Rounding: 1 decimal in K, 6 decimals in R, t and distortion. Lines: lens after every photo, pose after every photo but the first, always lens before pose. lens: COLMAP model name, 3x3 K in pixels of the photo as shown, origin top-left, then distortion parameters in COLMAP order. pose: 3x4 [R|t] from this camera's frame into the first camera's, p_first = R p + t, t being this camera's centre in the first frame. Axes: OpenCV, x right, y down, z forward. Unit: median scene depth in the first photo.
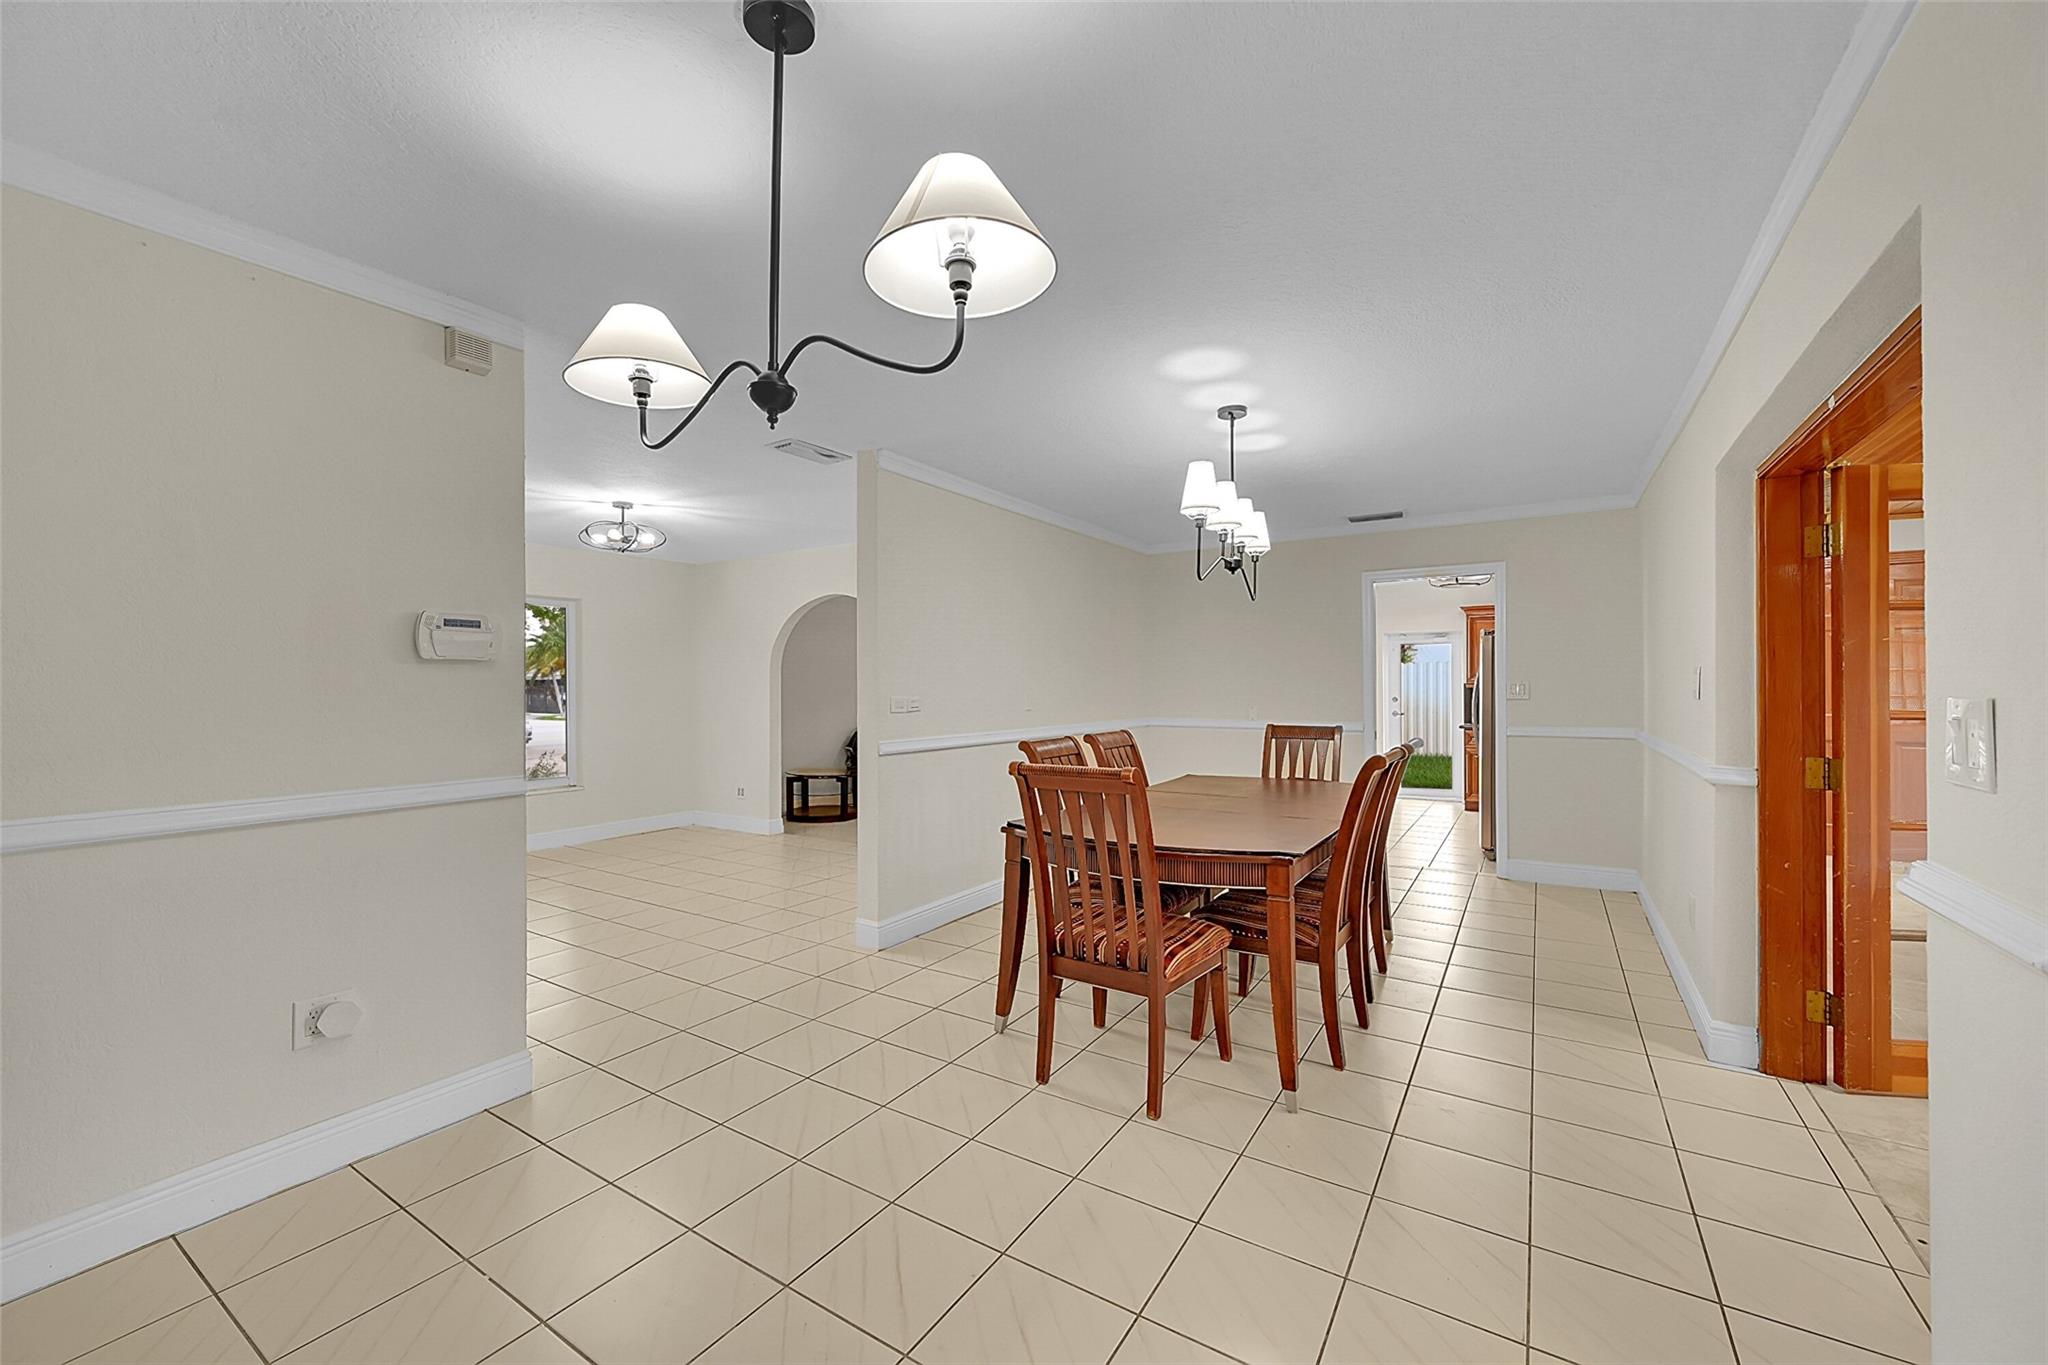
lens RADIAL K [[805.0, 0, 1037.5], [0, 805.0, 686.7], [0, 0, 1]] dist [0.000988, 0.000218]
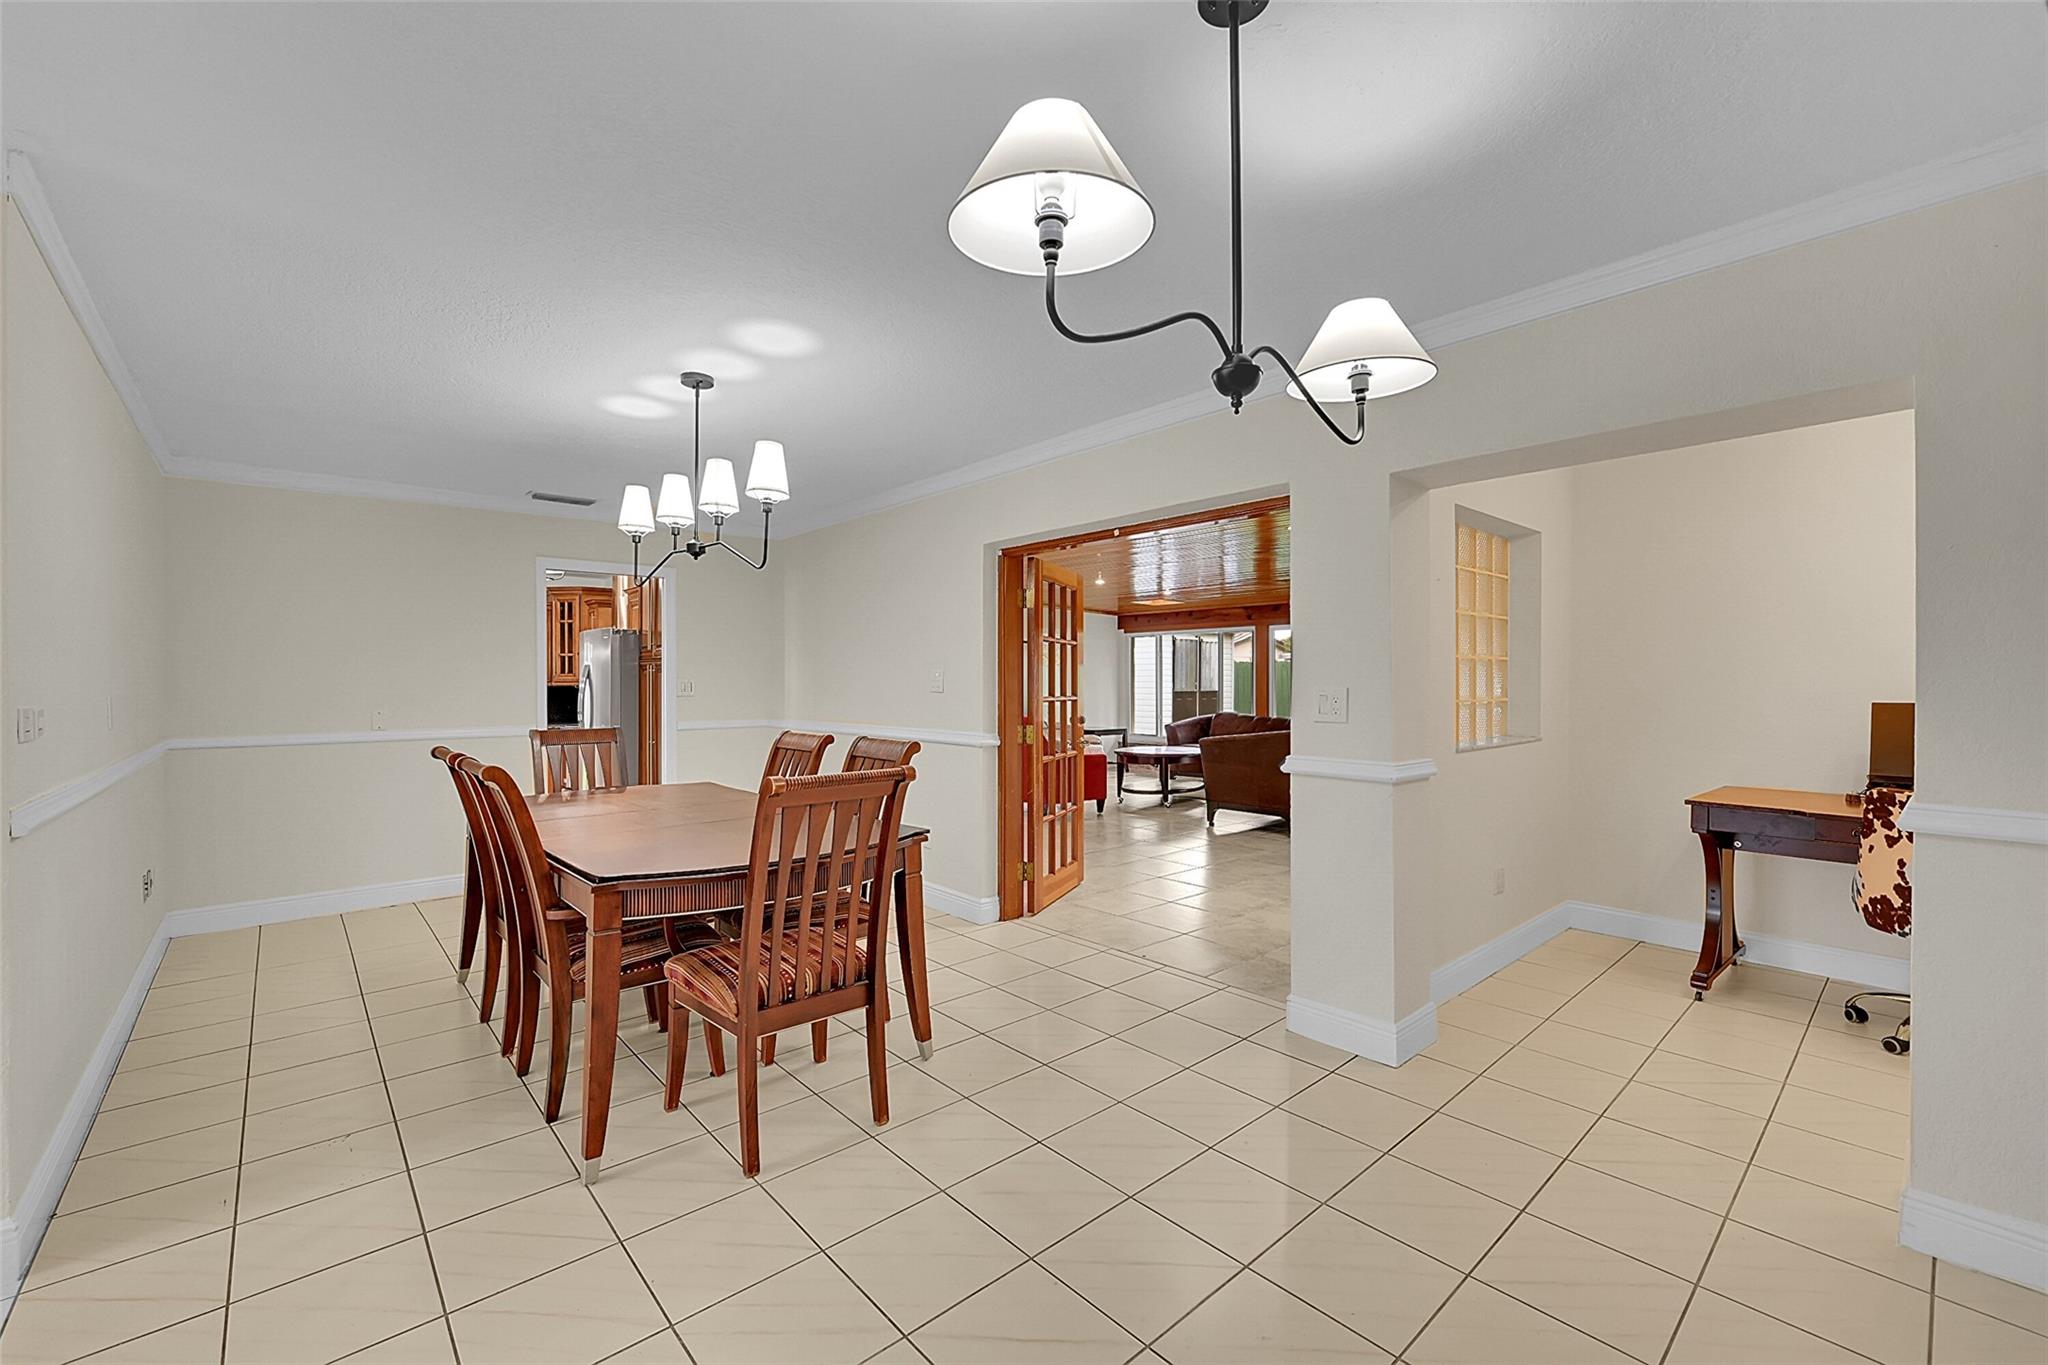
lens RADIAL K [[805.0, 0, 1040.3], [0, 805.0, 682.7], [0, 0, 1]] dist [0.000988, 0.000218]
pose [[0.282316, 0.003678, 0.959314, -0.639220], [-0.001425, 0.999993, -0.003414, 0.001959], [-0.959320, -0.000403, 0.282319, 0.463667]]
